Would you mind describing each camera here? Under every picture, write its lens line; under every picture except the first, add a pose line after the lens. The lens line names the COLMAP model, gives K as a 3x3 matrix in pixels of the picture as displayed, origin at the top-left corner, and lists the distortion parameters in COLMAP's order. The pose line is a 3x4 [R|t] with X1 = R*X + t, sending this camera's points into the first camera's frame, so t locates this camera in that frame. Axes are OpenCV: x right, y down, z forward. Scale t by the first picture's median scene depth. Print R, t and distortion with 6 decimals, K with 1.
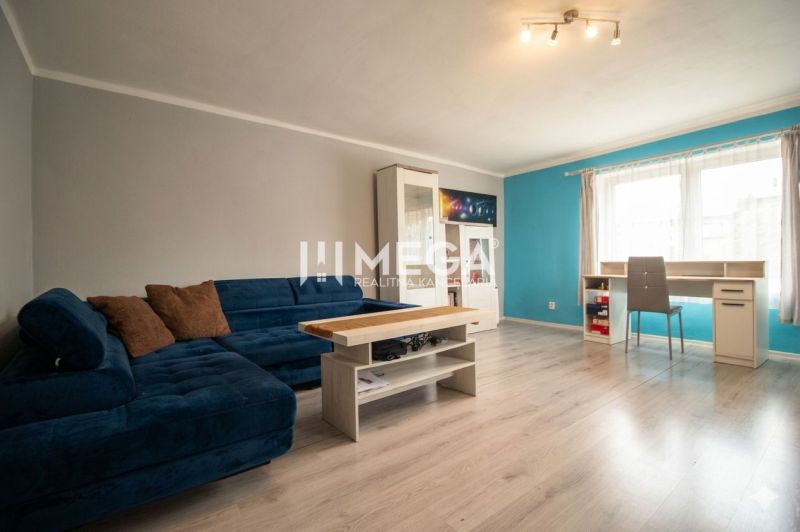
lens RADIAL K [[372.9, 0, 403.2], [0, 372.9, 264.3], [0, 0, 1]] dist [-0.016671, -0.000115]
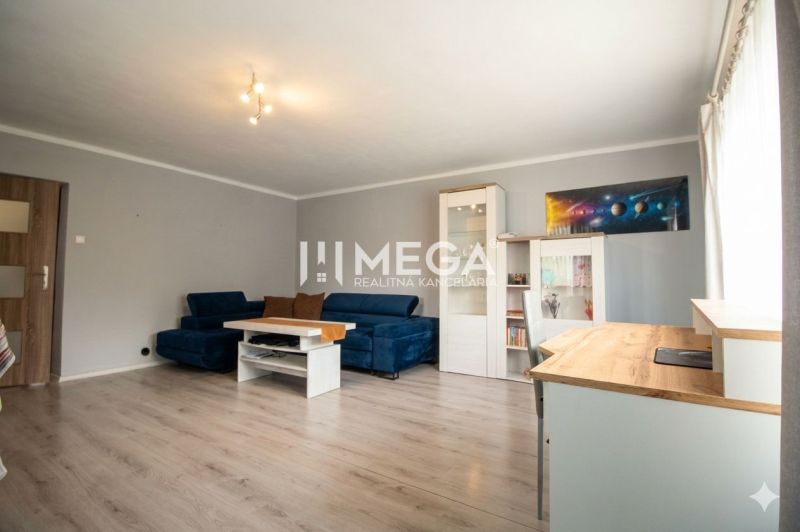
lens RADIAL K [[372.9, 0, 403.2], [0, 372.9, 264.3], [0, 0, 1]] dist [-0.016671, -0.000115]
pose [[0.319296, -0.018302, -0.947478, 0.927089], [-0.013855, 0.999616, -0.023978, -0.037549], [0.947554, 0.020784, 0.318920, 0.571867]]
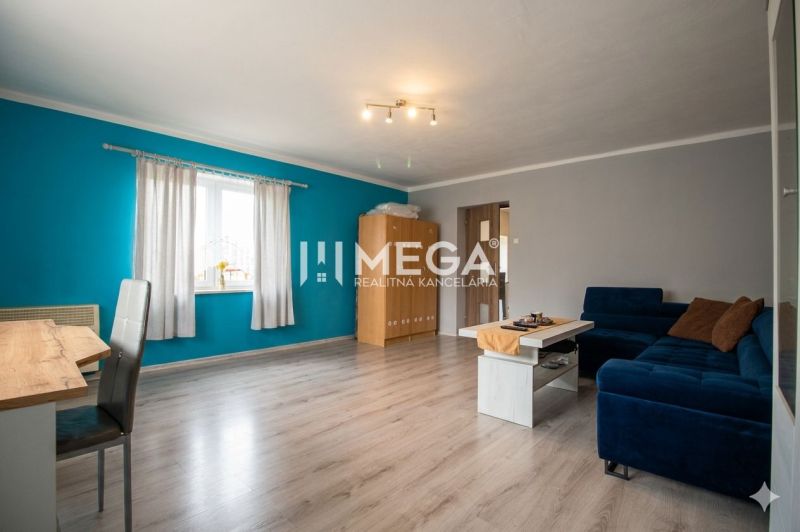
lens RADIAL K [[372.9, 0, 403.2], [0, 372.9, 264.3], [0, 0, 1]] dist [-0.016671, -0.000115]
pose [[-0.985042, 0.015062, -0.171655, 0.364926], [0.014821, 0.999887, 0.002683, -0.040397], [0.171676, 0.000099, -0.985153, 1.266235]]
